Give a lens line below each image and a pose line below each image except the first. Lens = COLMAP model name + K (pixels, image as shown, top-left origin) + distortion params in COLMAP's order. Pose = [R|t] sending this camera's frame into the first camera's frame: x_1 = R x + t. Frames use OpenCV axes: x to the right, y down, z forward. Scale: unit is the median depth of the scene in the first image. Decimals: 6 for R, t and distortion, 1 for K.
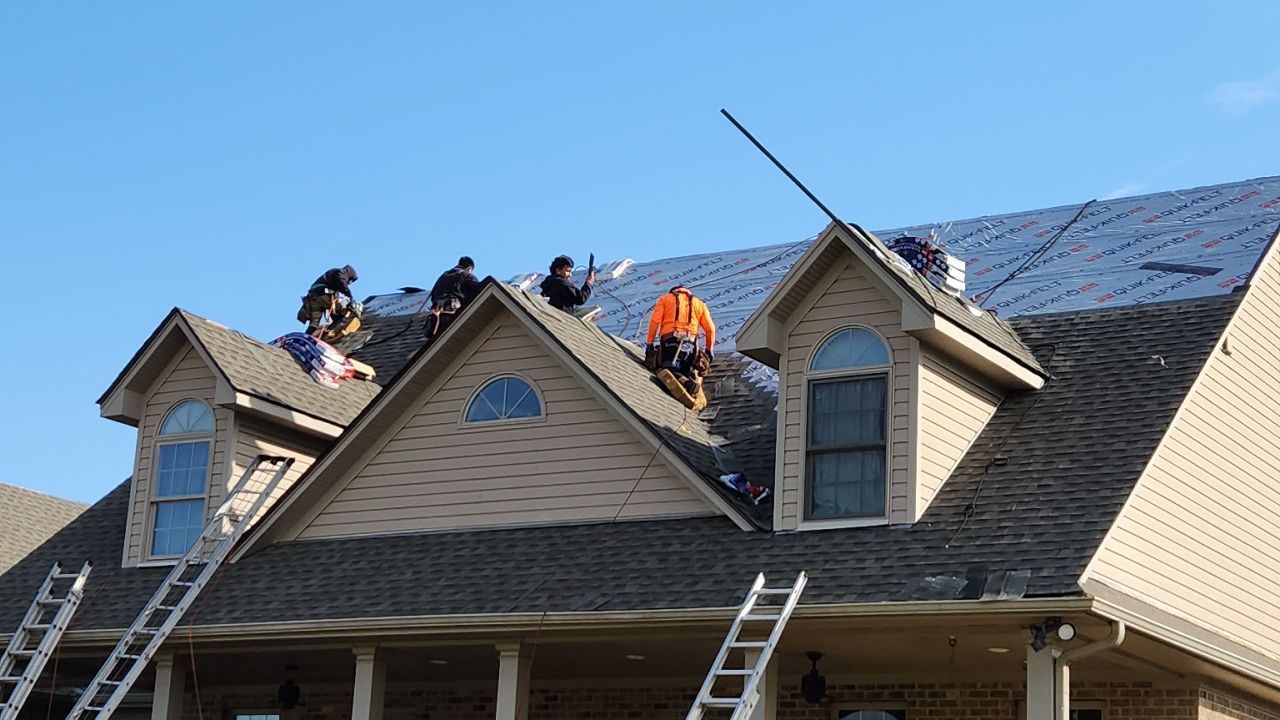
lens RADIAL K [[2327.3, 0, 640.0], [0, 2327.3, 360.0], [0, 0, 1]] dist [0.317875, -0.095915]
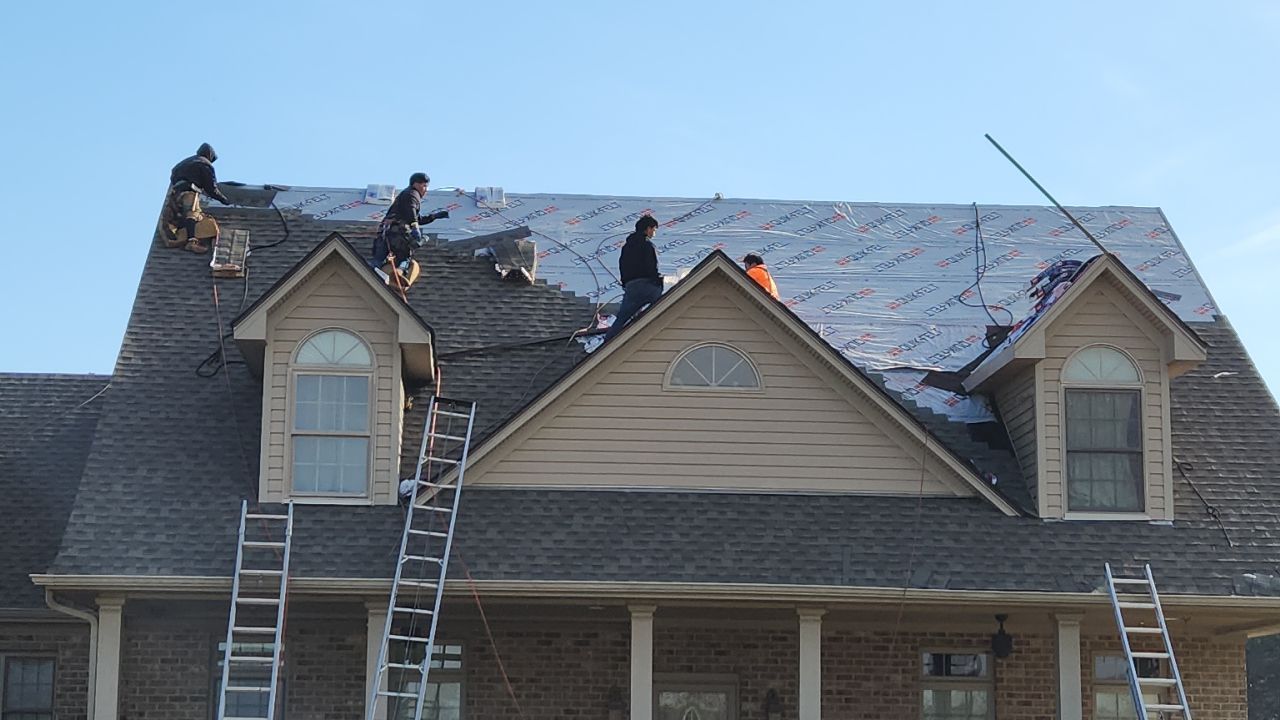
lens RADIAL K [[2327.3, 0, 640.0], [0, 2327.3, 360.0], [0, 0, 1]] dist [0.317875, -0.095915]
pose [[0.803404, 0.057586, 0.592644, -0.736158], [-0.113545, 0.991865, 0.057548, -0.044905], [-0.584508, -0.113526, 0.803406, 0.178419]]
